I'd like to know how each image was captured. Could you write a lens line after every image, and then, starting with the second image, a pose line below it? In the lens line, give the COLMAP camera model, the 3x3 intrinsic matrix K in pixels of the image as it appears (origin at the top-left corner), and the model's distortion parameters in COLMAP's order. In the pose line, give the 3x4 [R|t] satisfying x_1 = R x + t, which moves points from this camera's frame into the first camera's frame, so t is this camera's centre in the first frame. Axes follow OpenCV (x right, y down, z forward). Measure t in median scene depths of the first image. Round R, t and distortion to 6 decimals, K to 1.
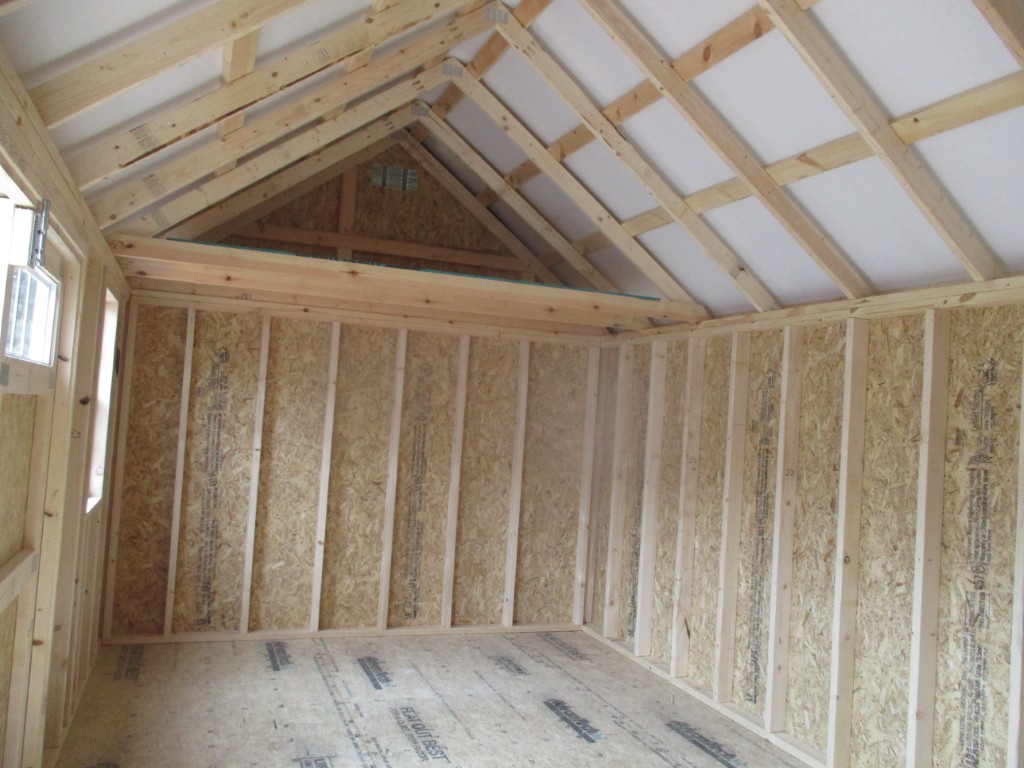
lens RADIAL K [[824.2, 0, 512.0], [0, 824.2, 384.0], [0, 0, 1]] dist [-0.024796, 0.000381]
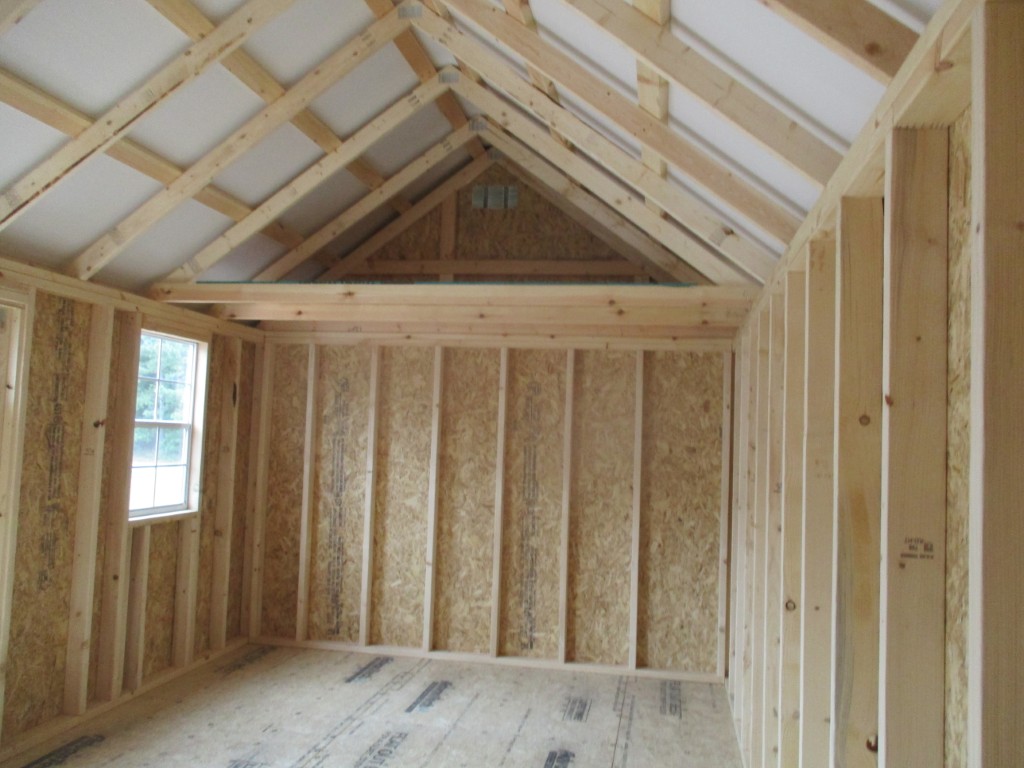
lens RADIAL K [[824.2, 0, 512.0], [0, 824.2, 384.0], [0, 0, 1]] dist [-0.024796, 0.000381]
pose [[0.867310, -0.060799, -0.494041, 0.371722], [0.038055, 0.997707, -0.055976, 0.032552], [0.496311, 0.029748, 0.867635, 0.162117]]
